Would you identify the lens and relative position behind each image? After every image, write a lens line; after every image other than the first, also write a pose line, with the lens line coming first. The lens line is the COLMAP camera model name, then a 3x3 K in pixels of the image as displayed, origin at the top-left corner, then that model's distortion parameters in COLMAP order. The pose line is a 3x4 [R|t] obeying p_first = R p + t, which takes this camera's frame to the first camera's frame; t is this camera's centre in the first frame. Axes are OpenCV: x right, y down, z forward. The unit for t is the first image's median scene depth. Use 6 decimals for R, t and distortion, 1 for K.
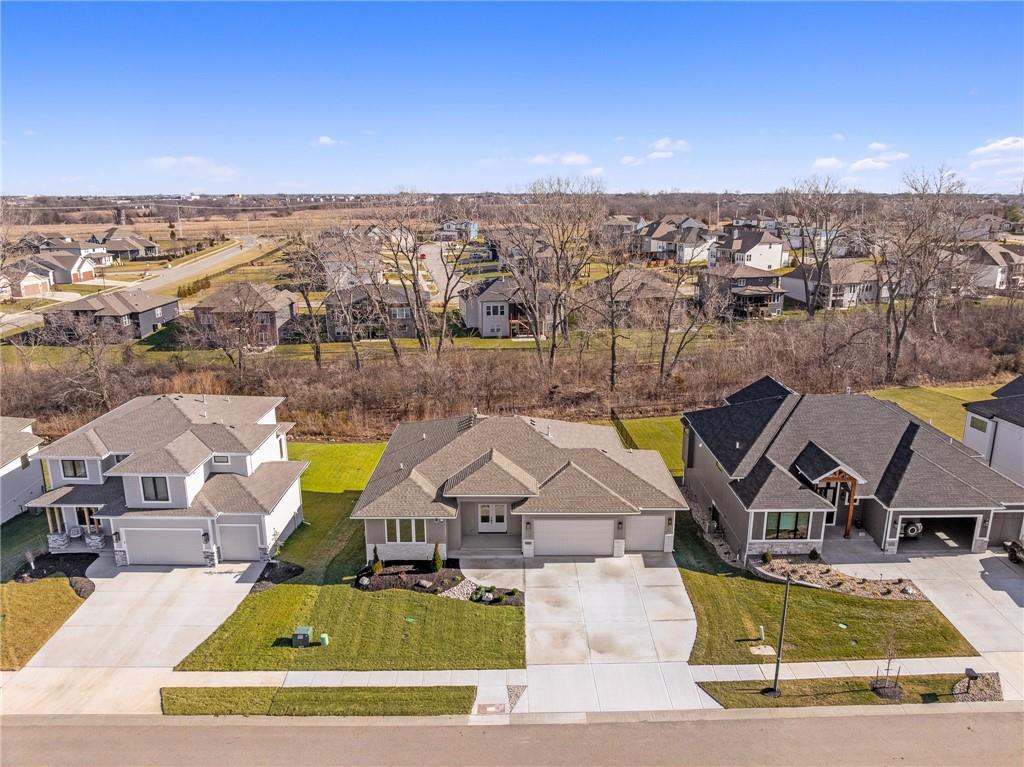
lens RADIAL K [[720.0, 0, 515.2], [0, 720.0, 382.3], [0, 0, 1]] dist [-0.032571, -0.005490]
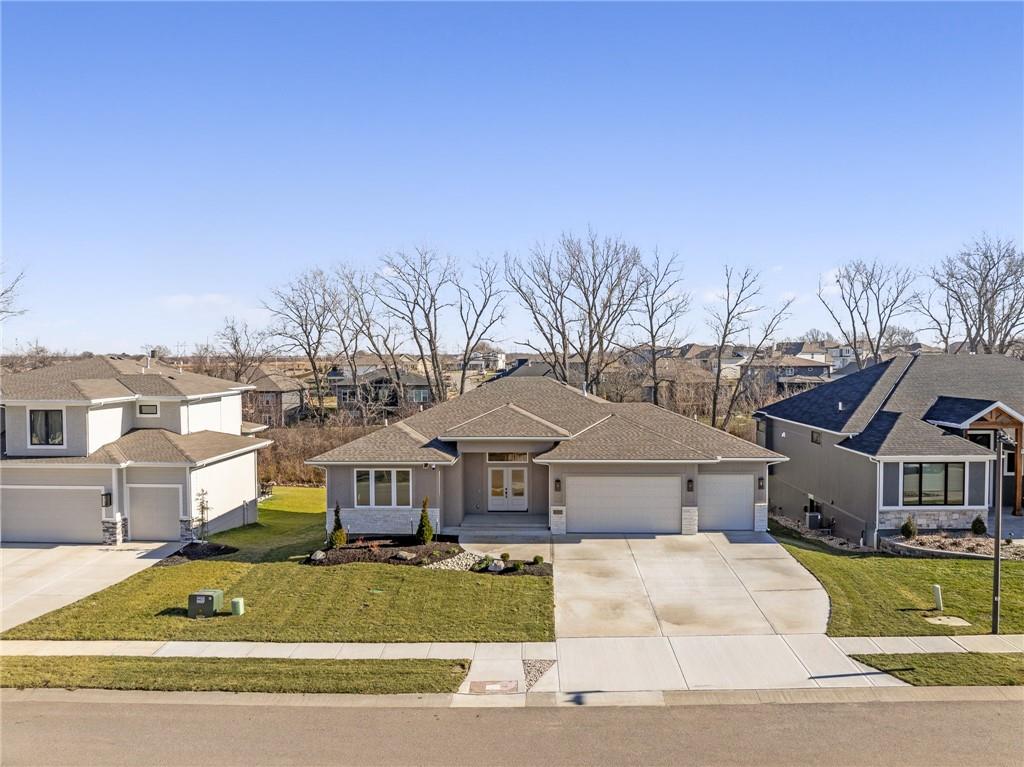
lens RADIAL K [[720.0, 0, 515.2], [0, 720.0, 382.3], [0, 0, 1]] dist [-0.032571, -0.005490]
pose [[0.999181, -0.003159, -0.040345, 0.005404], [-0.006096, 0.973823, -0.227227, 0.263753], [0.040007, 0.227287, 0.973006, 0.296384]]
